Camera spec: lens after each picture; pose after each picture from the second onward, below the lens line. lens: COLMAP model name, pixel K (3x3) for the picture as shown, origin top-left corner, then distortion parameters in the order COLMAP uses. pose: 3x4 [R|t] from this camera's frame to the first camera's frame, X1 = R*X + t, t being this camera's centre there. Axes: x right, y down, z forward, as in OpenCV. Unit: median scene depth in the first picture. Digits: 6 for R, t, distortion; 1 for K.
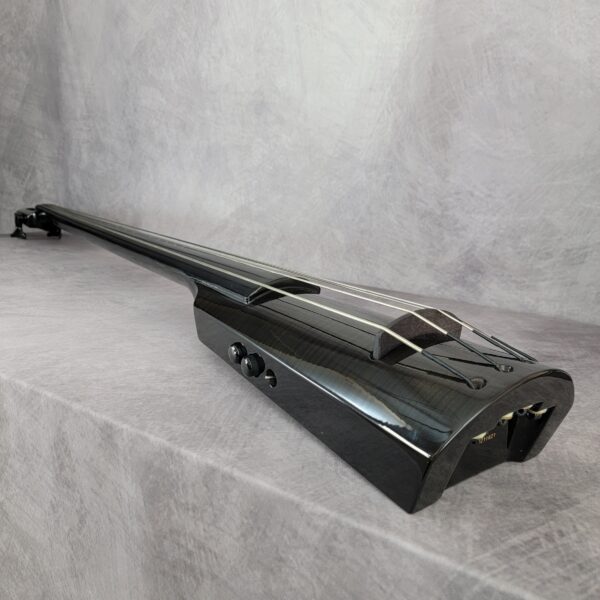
lens RADIAL K [[541.7, 0, 300.0], [0, 541.7, 300.0], [0, 0, 1]] dist [0.095486, -0.142199]
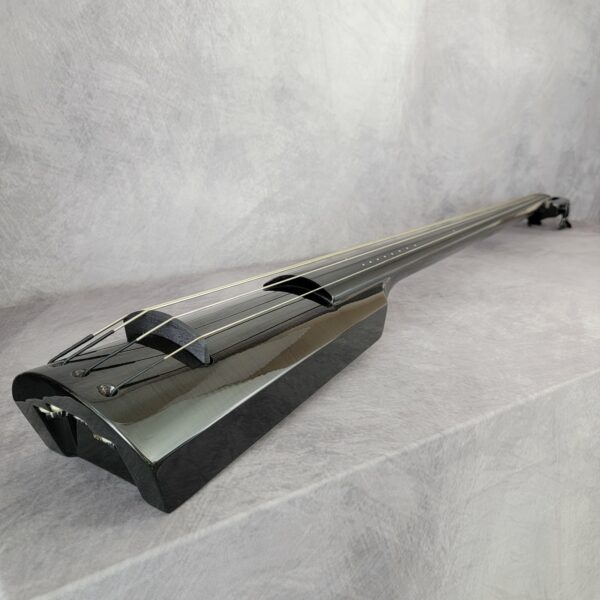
lens RADIAL K [[541.7, 0, 300.0], [0, 541.7, 300.0], [0, 0, 1]] dist [0.095486, -0.142199]
pose [[0.509265, -0.309532, 0.803018, -0.938266], [0.262097, 0.944540, 0.197864, -0.187125], [-0.819728, 0.109703, 0.562149, 0.459164]]
